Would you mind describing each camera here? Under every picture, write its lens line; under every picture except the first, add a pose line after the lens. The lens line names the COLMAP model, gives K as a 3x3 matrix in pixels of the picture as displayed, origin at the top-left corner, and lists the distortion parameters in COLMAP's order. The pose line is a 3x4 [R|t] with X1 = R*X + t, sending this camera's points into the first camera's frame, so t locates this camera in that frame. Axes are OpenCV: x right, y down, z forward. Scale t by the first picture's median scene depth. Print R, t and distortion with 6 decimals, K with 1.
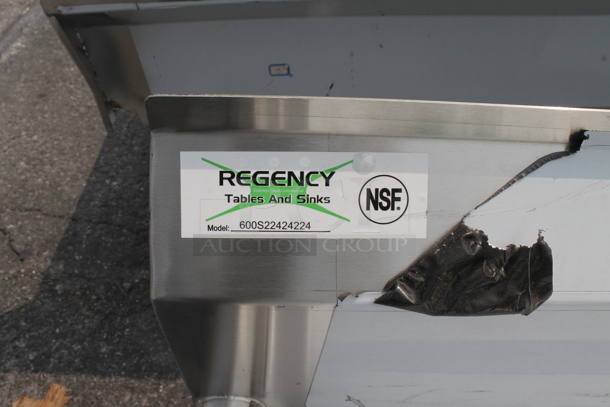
lens RADIAL K [[489.2, 0, 305.3], [0, 489.2, 202.3], [0, 0, 1]] dist [-0.100318, 0.023175]
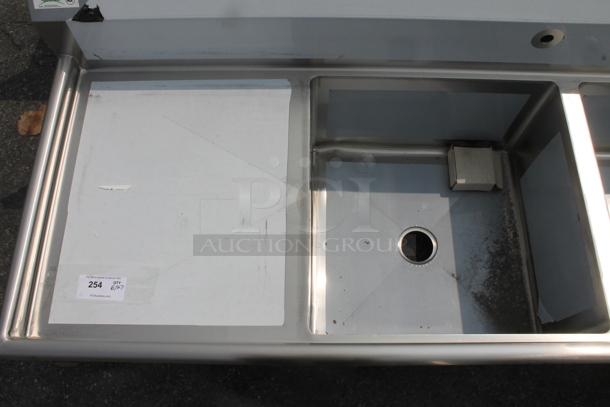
lens RADIAL K [[489.2, 0, 304.8], [0, 489.2, 207.3], [0, 0, 1]] dist [-0.100318, 0.023175]
pose [[0.999383, -0.000541, -0.035123, 0.634499], [0.012843, 0.936285, 0.351006, 0.076475], [0.032695, -0.351240, 0.935714, -0.982621]]
